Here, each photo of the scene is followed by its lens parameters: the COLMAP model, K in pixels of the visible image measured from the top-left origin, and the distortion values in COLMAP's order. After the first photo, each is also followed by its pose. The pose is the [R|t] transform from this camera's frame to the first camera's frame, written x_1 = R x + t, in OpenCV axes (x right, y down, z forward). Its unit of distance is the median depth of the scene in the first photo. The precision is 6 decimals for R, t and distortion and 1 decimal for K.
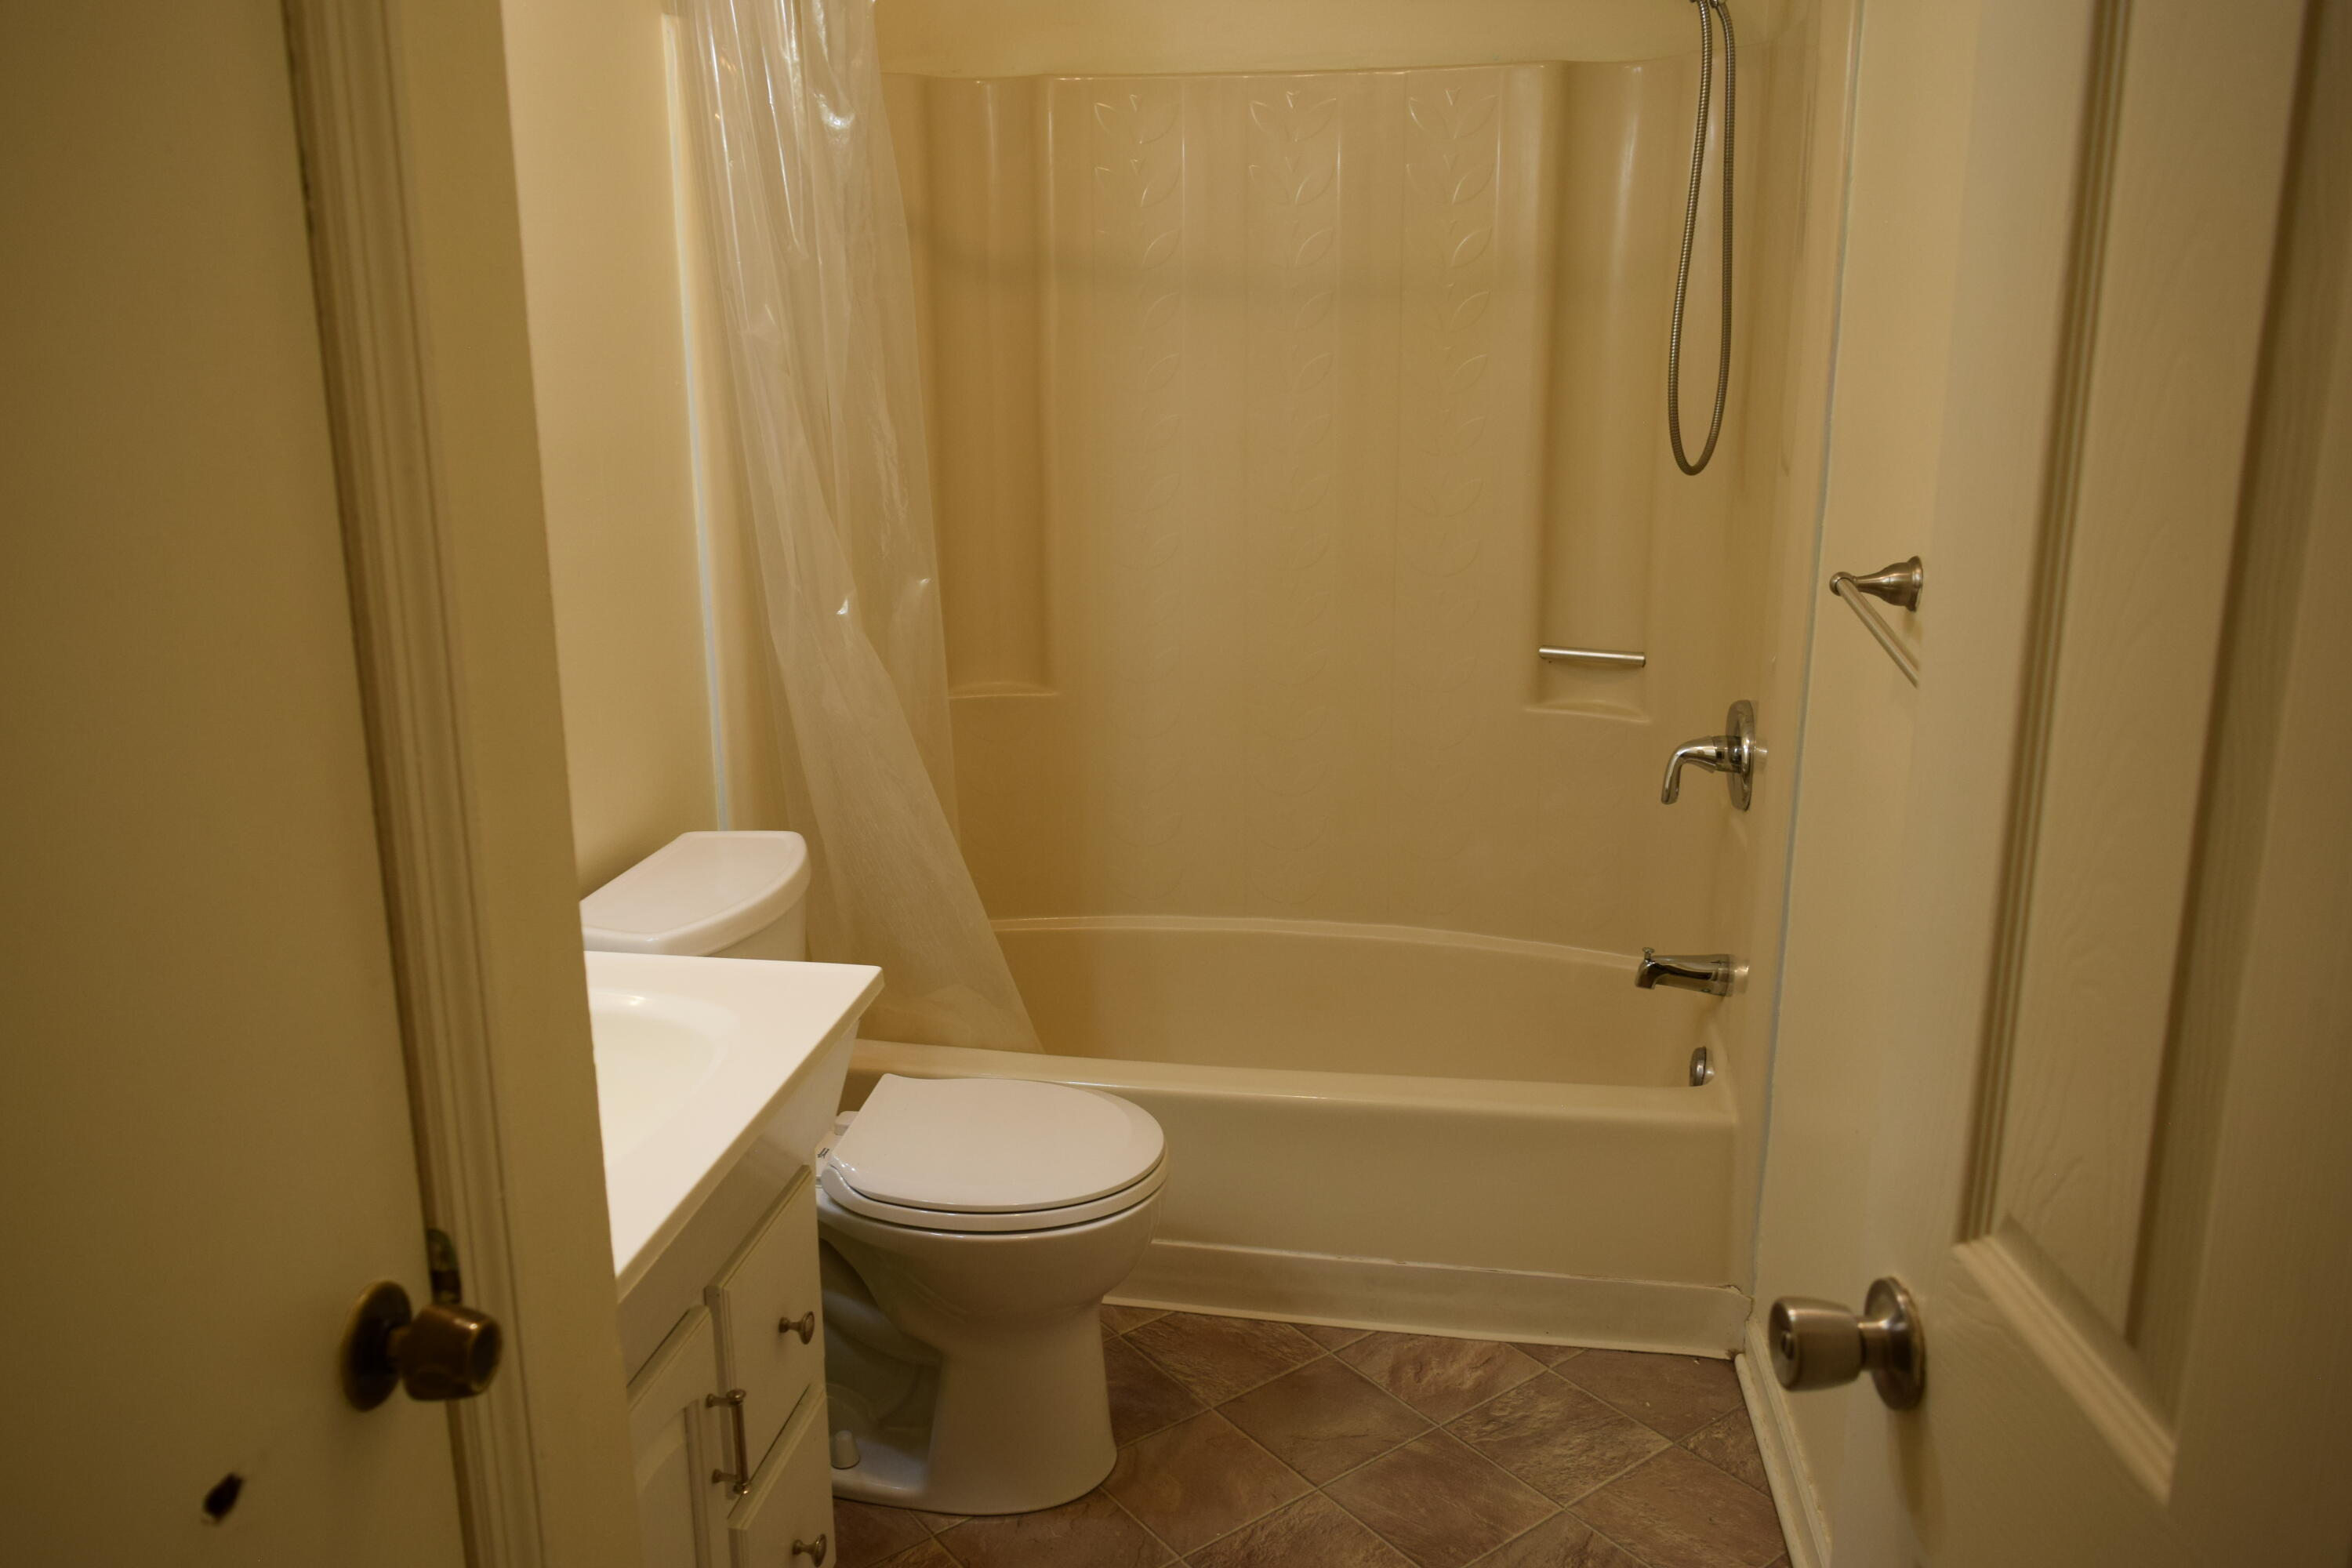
lens RADIAL K [[1812.4, 0, 1184.7], [0, 1812.4, 779.8], [0, 0, 1]] dist [-0.035393, 0.014257]
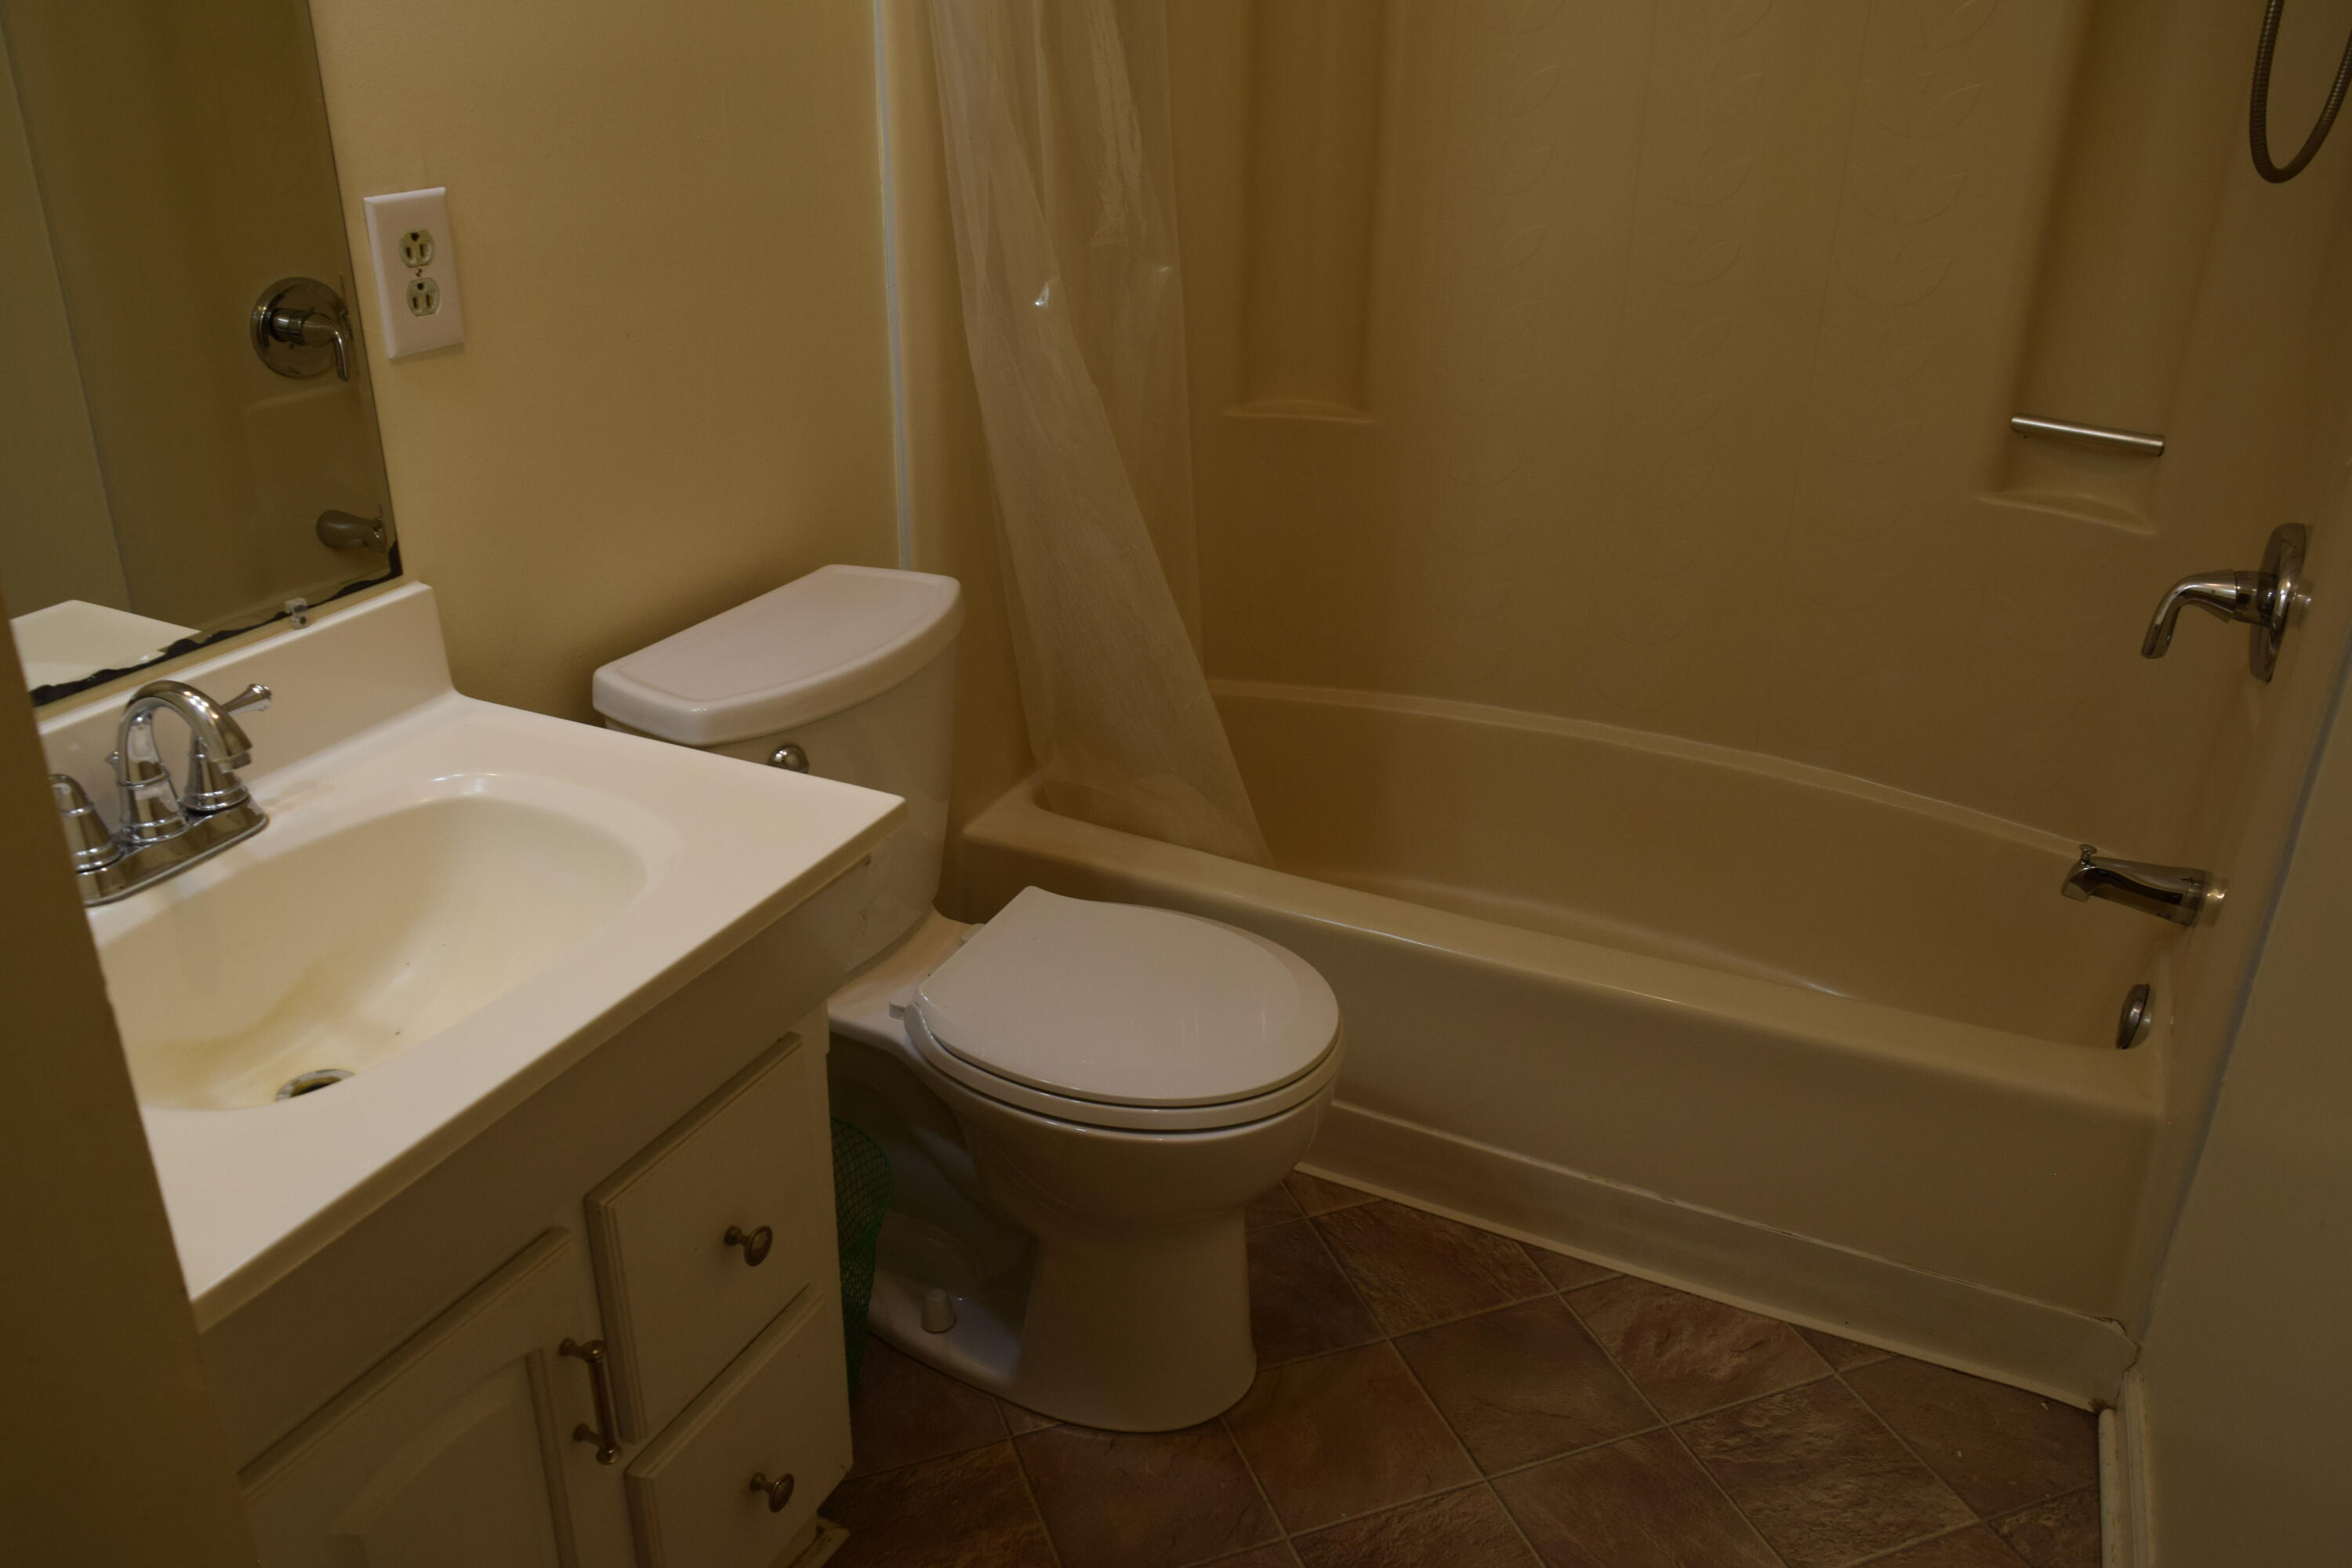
lens RADIAL K [[1812.4, 0, 1162.5], [0, 1812.4, 785.6], [0, 0, 1]] dist [-0.035393, 0.014257]
pose [[0.956582, 0.135608, -0.257993, 0.090500], [-0.089817, 0.979244, 0.181696, -0.033634], [0.277278, -0.150635, 0.948908, 0.227885]]
